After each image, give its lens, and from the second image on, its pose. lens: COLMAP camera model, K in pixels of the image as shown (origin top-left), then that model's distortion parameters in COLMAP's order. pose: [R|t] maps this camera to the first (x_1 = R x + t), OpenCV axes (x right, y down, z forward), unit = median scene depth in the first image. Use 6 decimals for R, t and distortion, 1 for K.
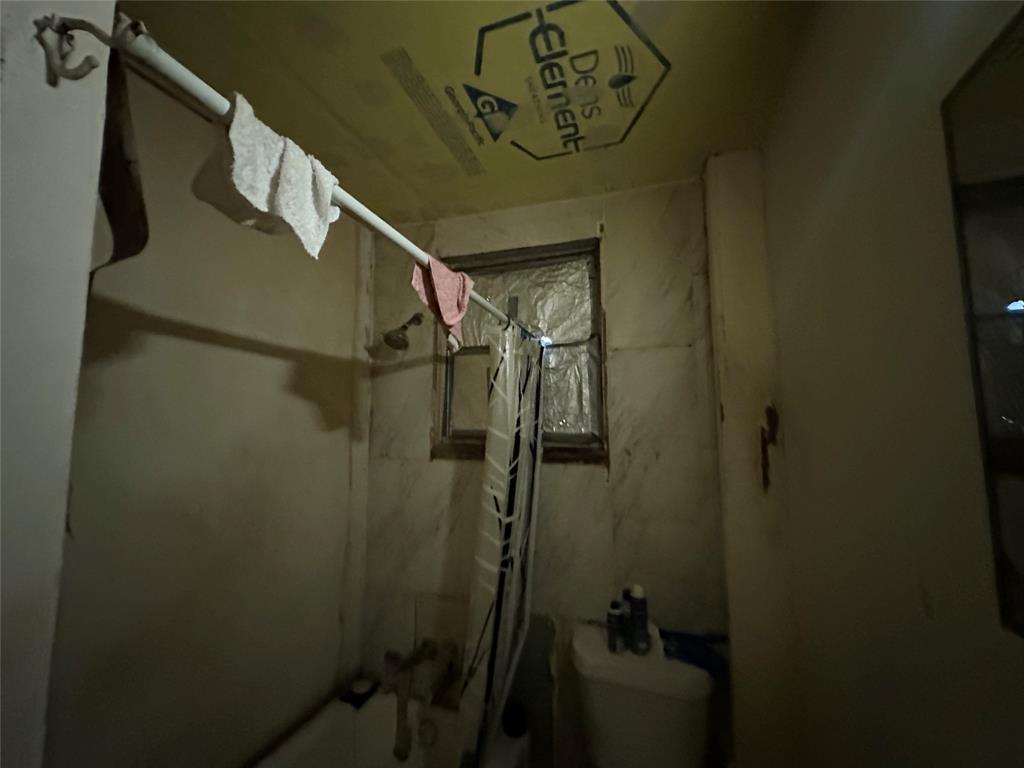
lens RADIAL K [[411.2, 0, 512.7], [0, 411.2, 382.0], [0, 0, 1]] dist [-0.002821, -0.000080]
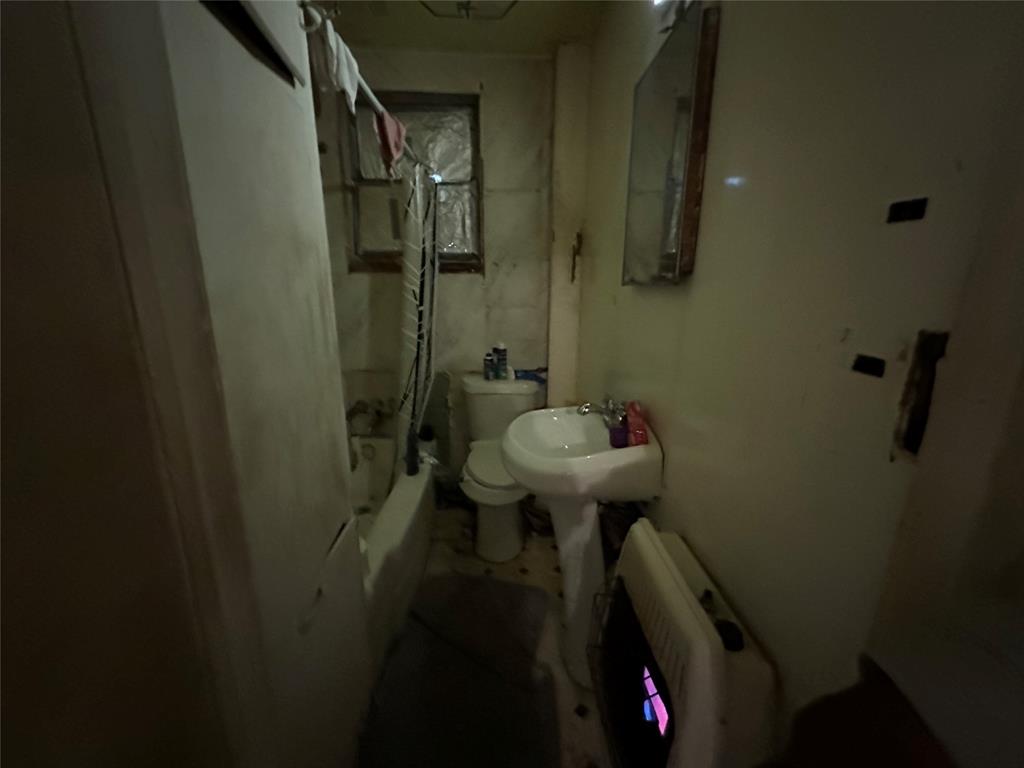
lens RADIAL K [[405.5, 0, 514.2], [0, 405.5, 381.1], [0, 0, 1]] dist [0.000260, 0.000098]
pose [[0.935701, -0.081235, 0.343315, -0.208887], [-0.040641, 0.941830, 0.333624, 0.073111], [-0.350446, -0.326125, 0.877969, -0.479709]]
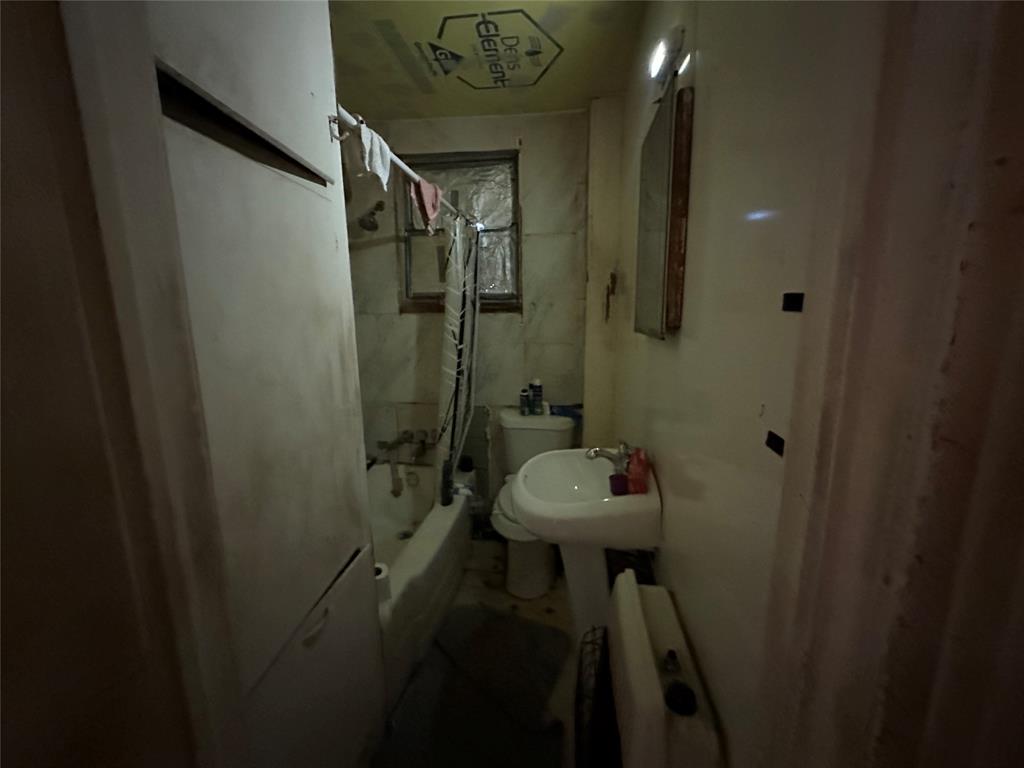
lens RADIAL K [[411.2, 0, 512.7], [0, 411.2, 382.0], [0, 0, 1]] dist [-0.002821, -0.000080]
pose [[0.980740, -0.045939, 0.189836, -0.114183], [-0.009010, 0.960270, 0.278928, 0.018242], [-0.195107, -0.275266, 0.941362, -0.552682]]
